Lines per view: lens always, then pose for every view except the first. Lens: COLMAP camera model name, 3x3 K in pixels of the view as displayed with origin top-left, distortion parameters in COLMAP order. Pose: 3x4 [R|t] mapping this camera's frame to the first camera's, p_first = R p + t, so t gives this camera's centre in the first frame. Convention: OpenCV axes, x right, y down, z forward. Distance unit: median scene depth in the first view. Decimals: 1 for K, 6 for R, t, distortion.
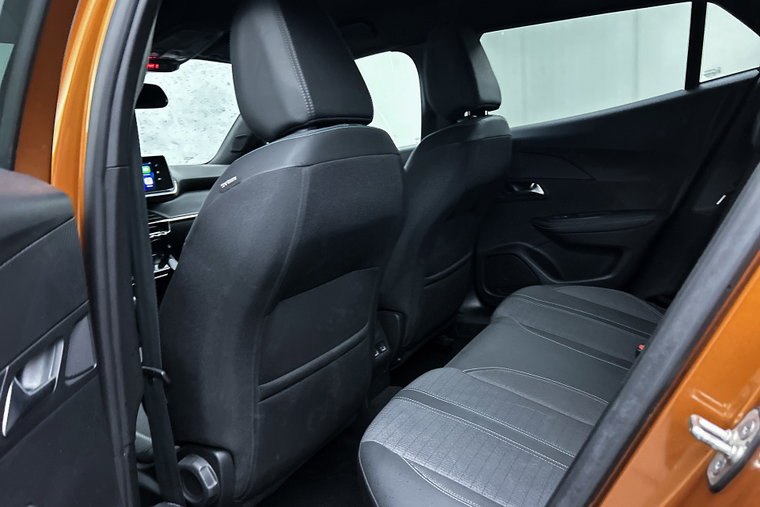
lens RADIAL K [[576.5, 0, 384.2], [0, 576.5, 254.6], [0, 0, 1]] dist [0.051029, -0.059395]
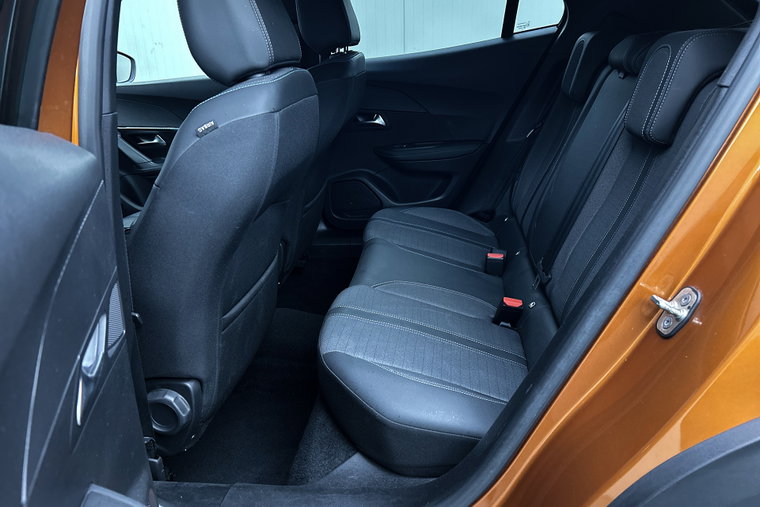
lens RADIAL K [[576.5, 0, 376.8], [0, 576.5, 253.2], [0, 0, 1]] dist [0.051029, -0.059395]
pose [[0.923823, -0.072978, 0.375799, -0.341711], [0.020456, 0.989669, 0.141903, -0.037220], [-0.382273, -0.123406, 0.915772, -0.075279]]
